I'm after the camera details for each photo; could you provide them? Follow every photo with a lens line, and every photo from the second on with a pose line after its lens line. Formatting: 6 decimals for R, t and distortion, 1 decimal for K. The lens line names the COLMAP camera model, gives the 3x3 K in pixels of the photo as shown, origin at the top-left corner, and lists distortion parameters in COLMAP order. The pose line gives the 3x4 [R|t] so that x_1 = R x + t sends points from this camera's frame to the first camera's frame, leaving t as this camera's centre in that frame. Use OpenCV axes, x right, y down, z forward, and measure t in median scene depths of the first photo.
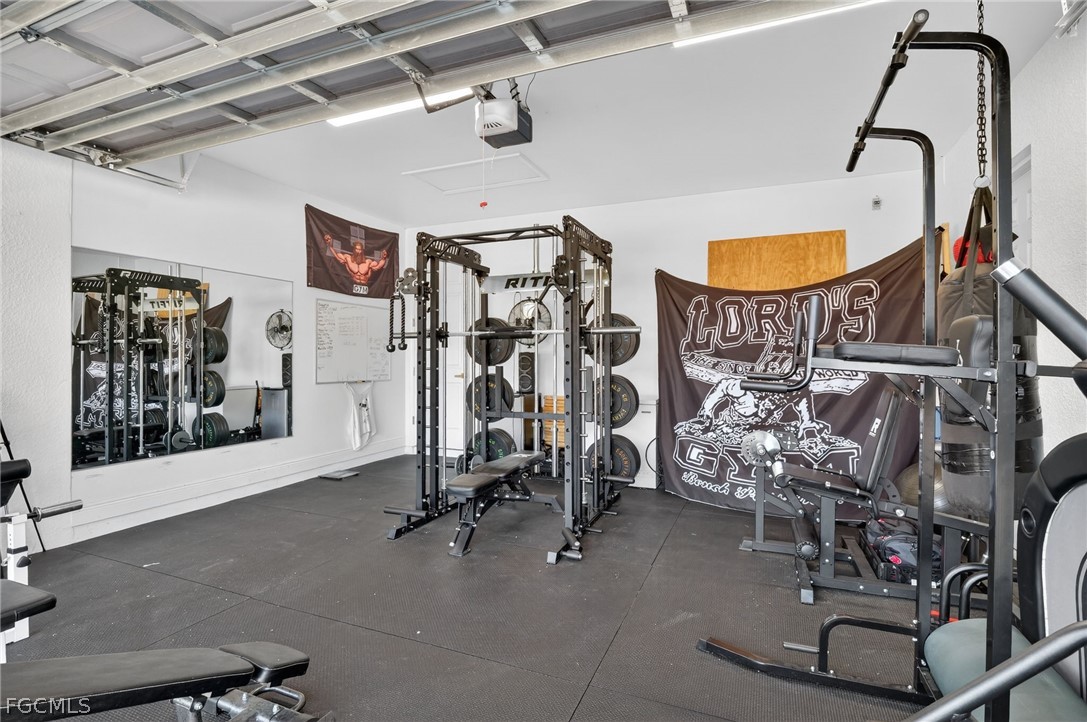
lens RADIAL K [[524.5, 0, 540.0], [0, 524.5, 362.5], [0, 0, 1]] dist [-0.019977, -0.001137]
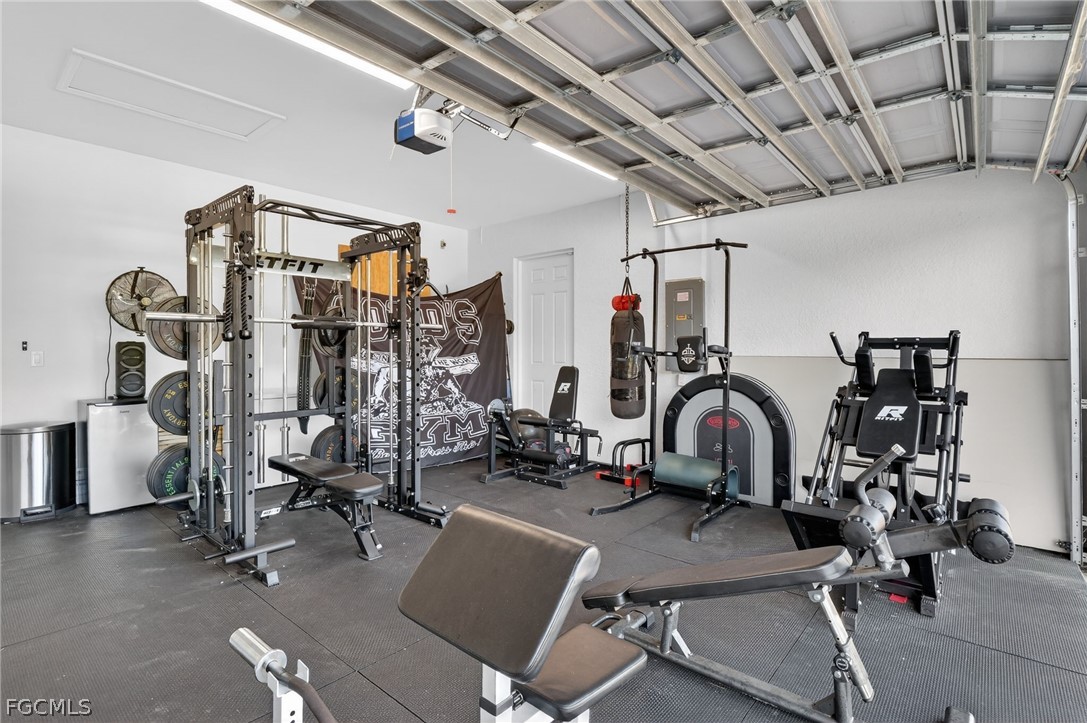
lens RADIAL K [[524.5, 0, 540.0], [0, 524.5, 363.0], [0, 0, 1]] dist [-0.019977, -0.001137]
pose [[0.313676, -0.018937, 0.949341, -0.839005], [0.000746, 0.999806, 0.019697, -0.003493], [-0.949530, -0.005470, 0.313629, 0.358107]]
